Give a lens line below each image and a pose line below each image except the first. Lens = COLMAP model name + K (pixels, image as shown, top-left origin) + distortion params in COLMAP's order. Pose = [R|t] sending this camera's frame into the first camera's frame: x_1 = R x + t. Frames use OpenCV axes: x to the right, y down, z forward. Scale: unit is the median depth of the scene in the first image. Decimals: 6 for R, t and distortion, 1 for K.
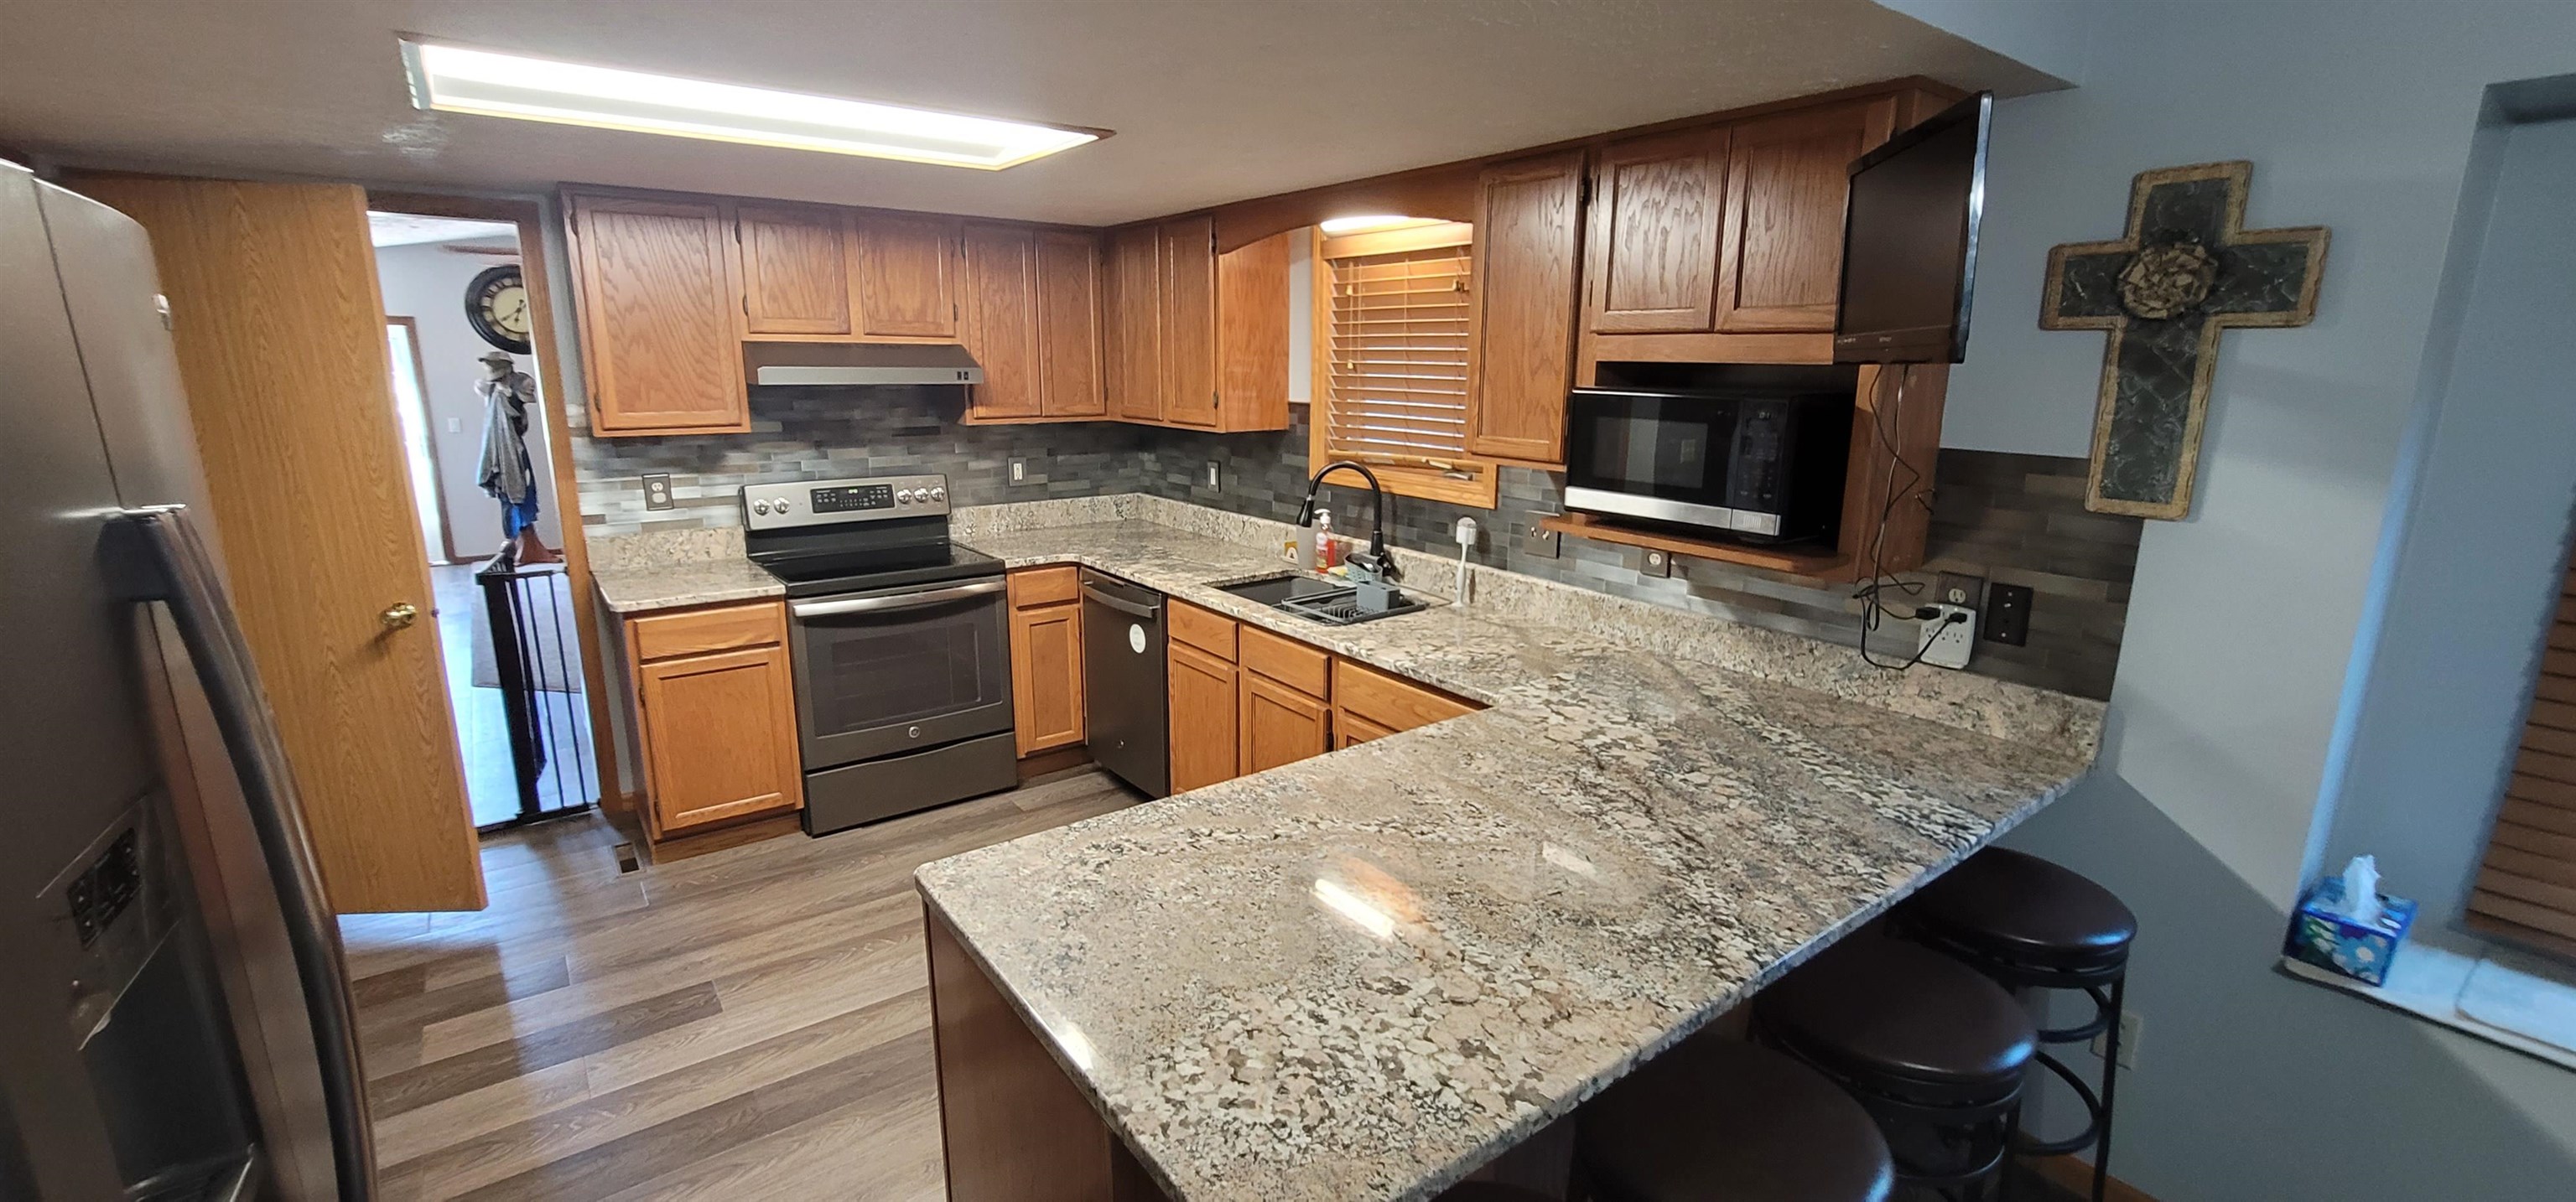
lens RADIAL K [[1083.3, 0, 1288.0], [0, 1083.3, 601.0], [0, 0, 1]] dist [-0.004525, -0.000190]
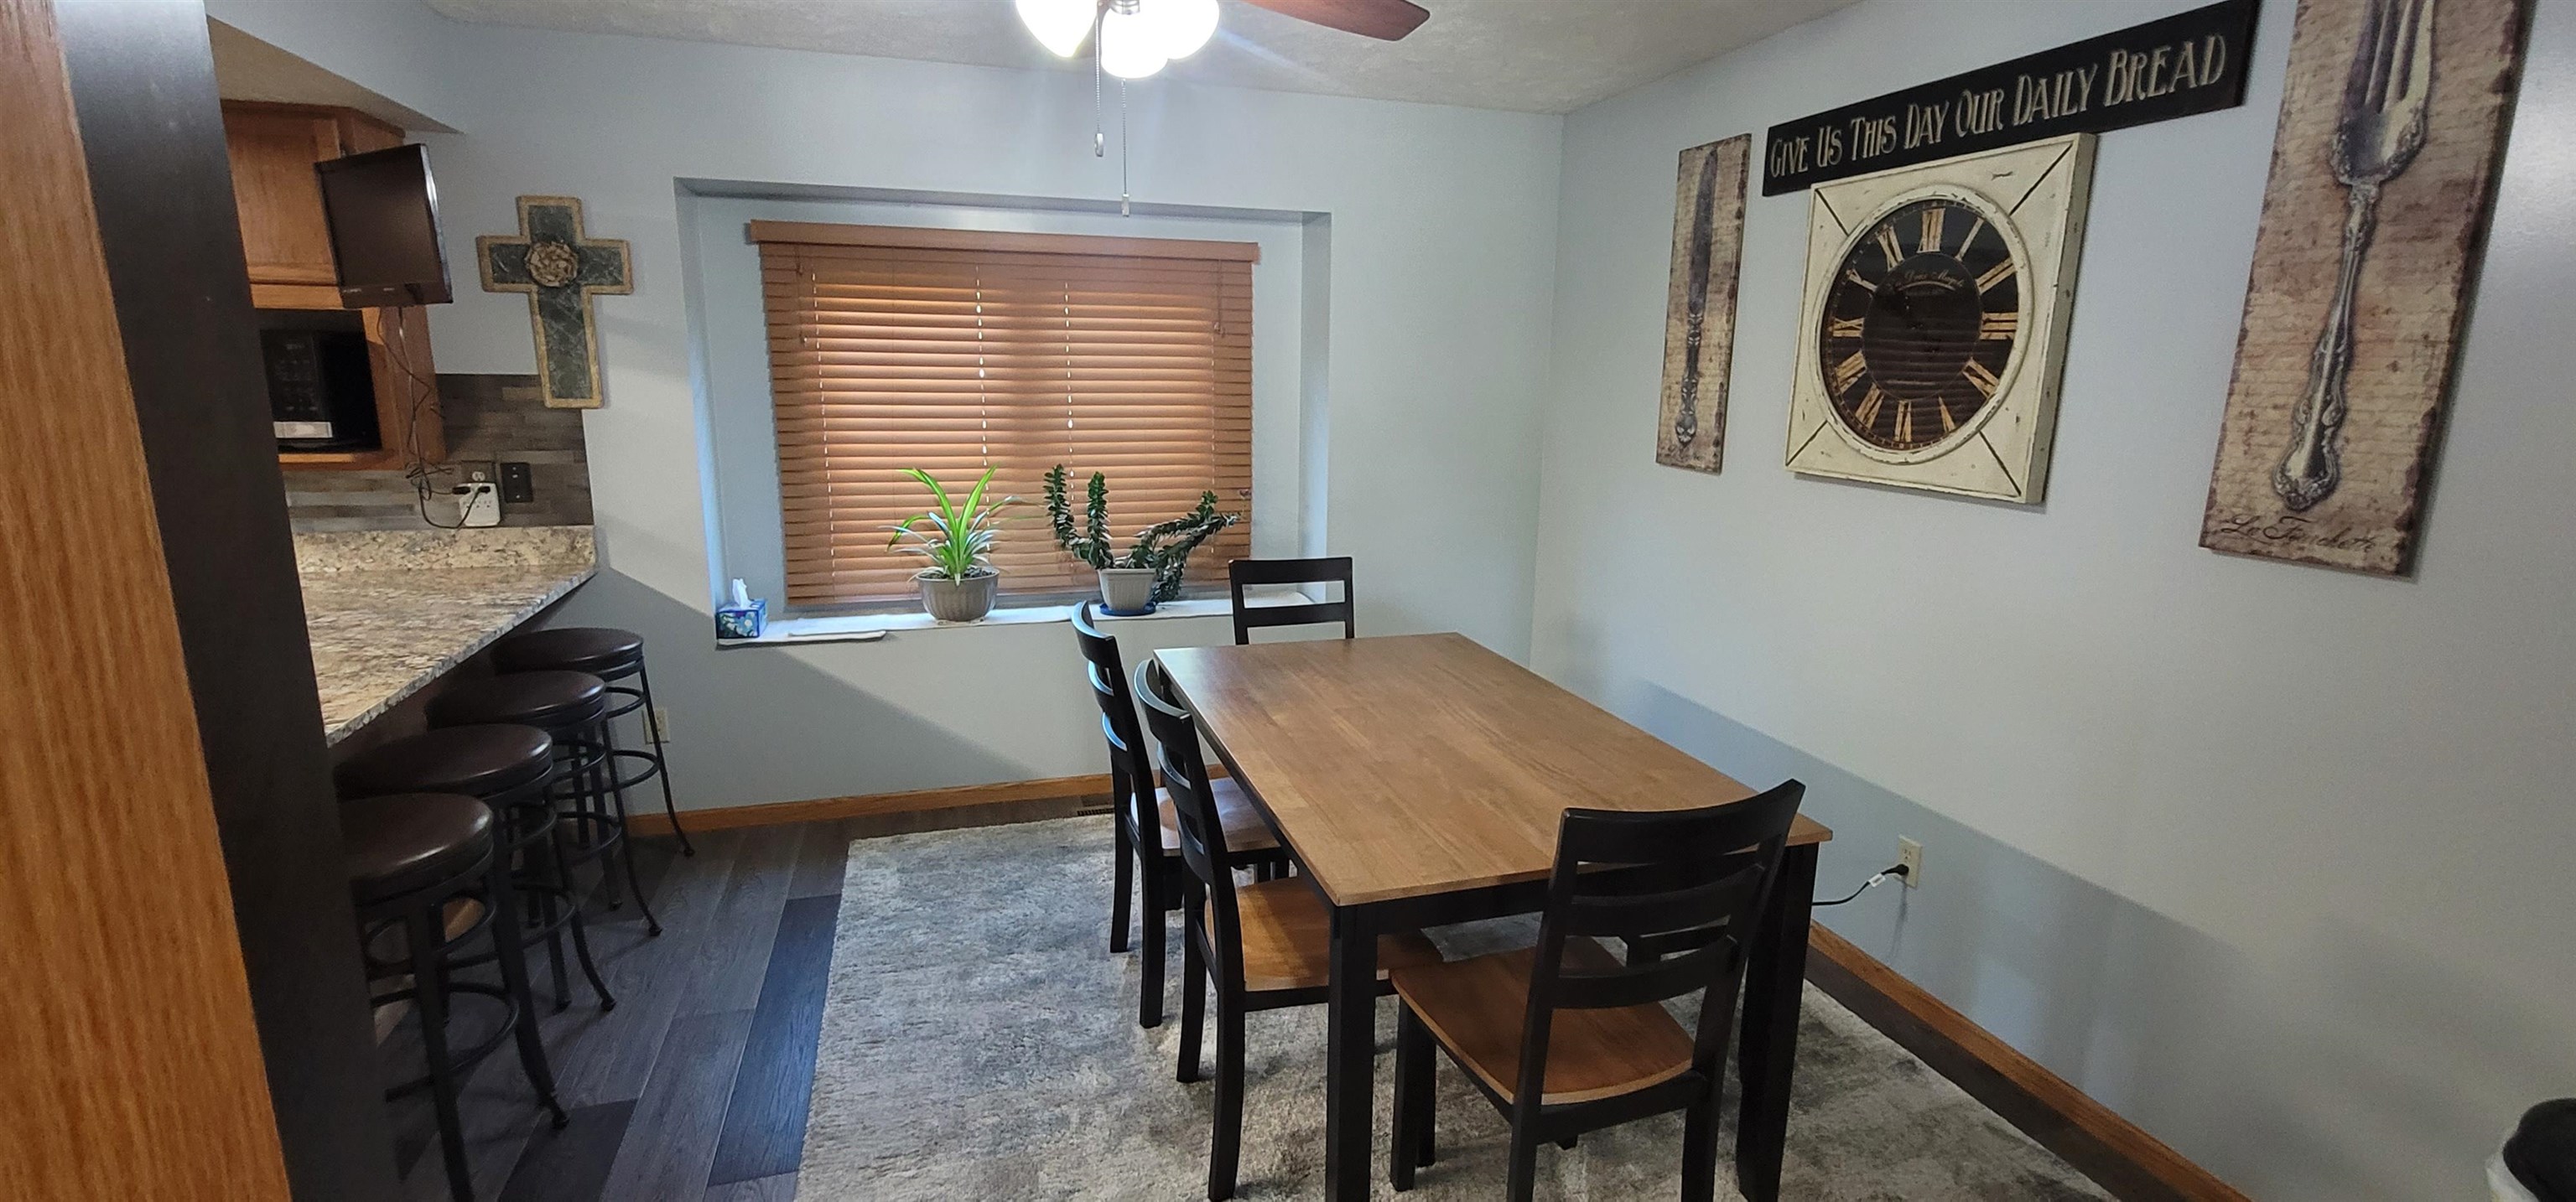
lens RADIAL K [[1134.7, 0, 1288.0], [0, 1134.7, 601.0], [0, 0, 1]] dist [-0.003377, -0.000301]
pose [[0.346824, -0.199567, 0.916453, -0.470458], [0.196632, 0.970859, 0.137001, 0.180518], [-0.917087, 0.132688, 0.375959, -0.592373]]
